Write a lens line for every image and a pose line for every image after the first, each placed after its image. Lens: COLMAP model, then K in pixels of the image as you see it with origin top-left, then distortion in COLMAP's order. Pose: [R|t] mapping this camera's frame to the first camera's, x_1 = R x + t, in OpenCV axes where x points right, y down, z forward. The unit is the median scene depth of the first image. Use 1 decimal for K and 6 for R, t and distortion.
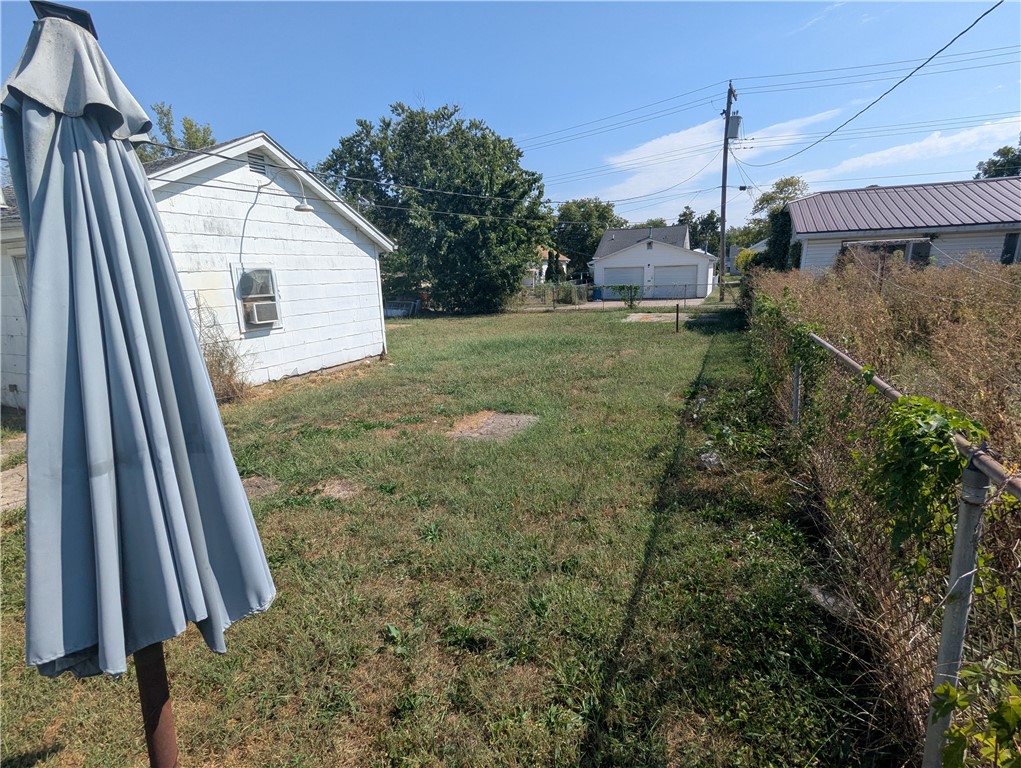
lens RADIAL K [[482.5, 0, 507.5], [0, 482.5, 392.8], [0, 0, 1]] dist [-0.000245, 0.001031]
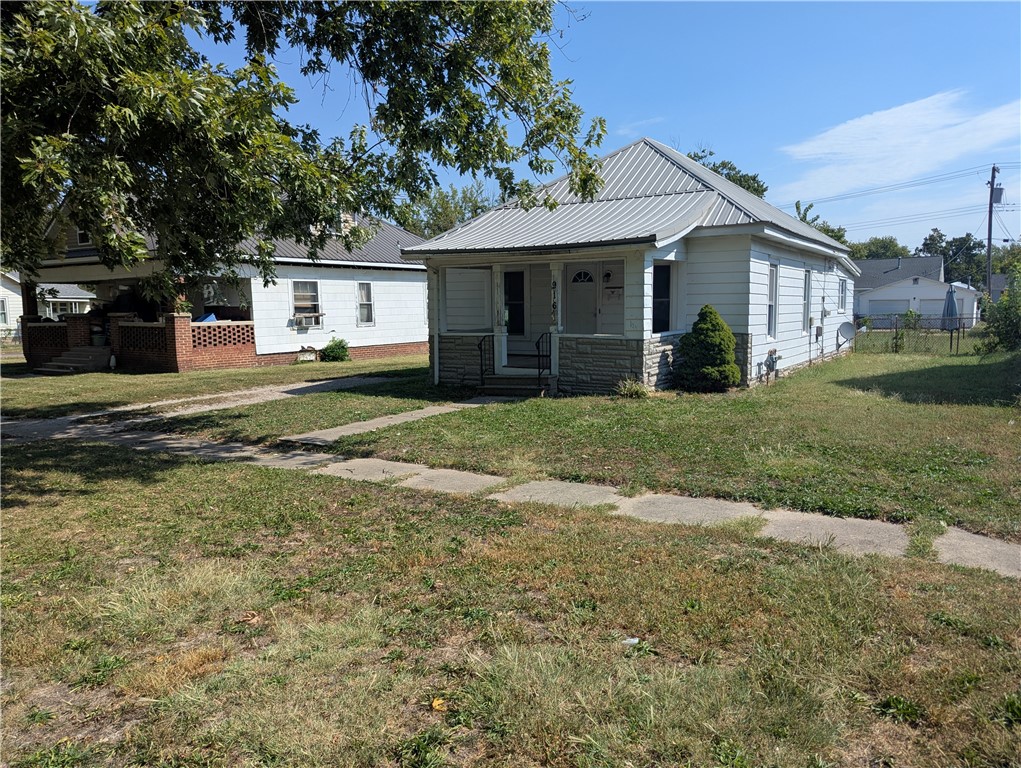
lens RADIAL K [[713.3, 0, 510.5], [0, 713.3, 384.0], [0, 0, 1]] dist [0.053173, 0.000607]
pose [[0.986587, 0.021809, -0.161772, -0.374616], [-0.044154, 0.989746, -0.135846, 0.213121], [0.157151, 0.141167, 0.977433, -0.803806]]
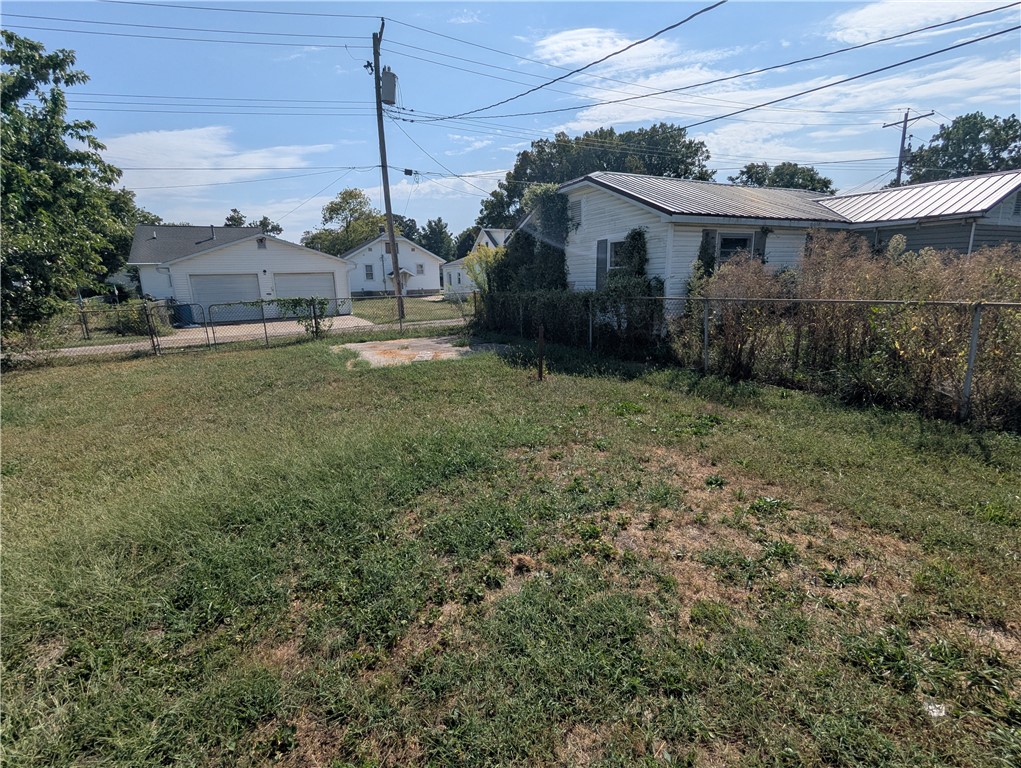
lens RADIAL K [[488.4, 0, 511.0], [0, 488.4, 386.8], [0, 0, 1]] dist [-0.003698, 0.004398]
pose [[0.636169, -0.154439, 0.755935, -0.041132], [0.188068, 0.981249, 0.042200, -0.067917], [-0.748278, 0.115321, 0.653285, 0.310617]]
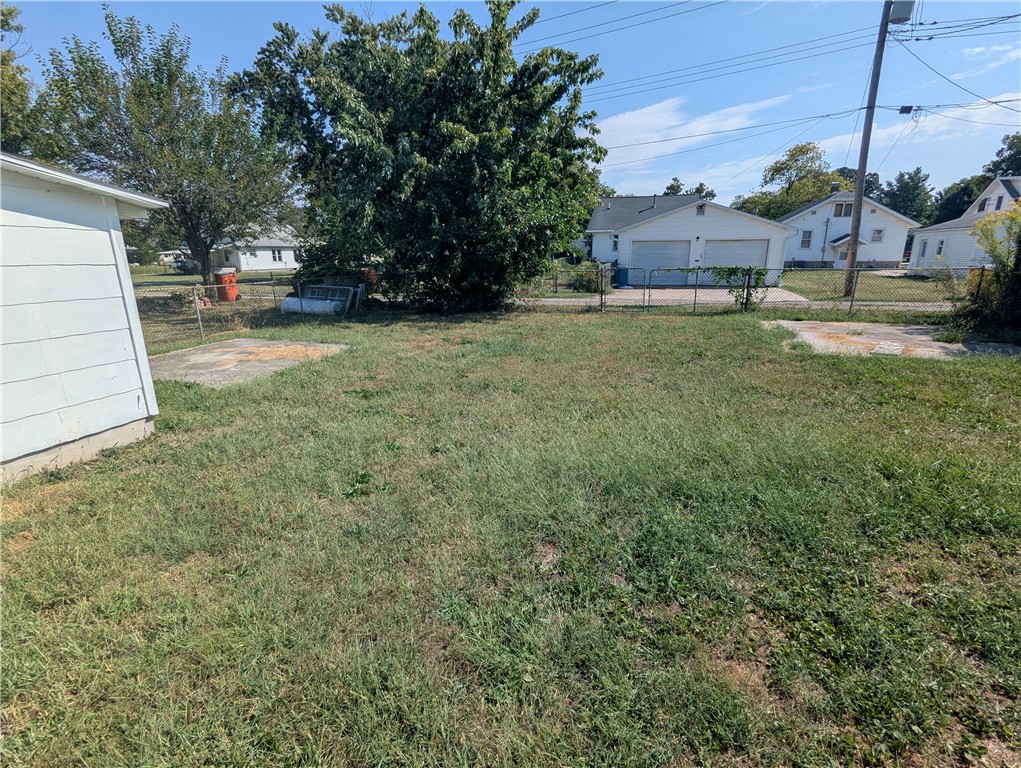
lens RADIAL K [[488.4, 0, 511.0], [0, 488.4, 386.8], [0, 0, 1]] dist [-0.003698, 0.004398]
pose [[0.995377, -0.002905, 0.095997, -0.051307], [0.000015, 0.999547, 0.030087, -0.072643], [-0.096041, -0.029946, 0.994927, 0.327295]]
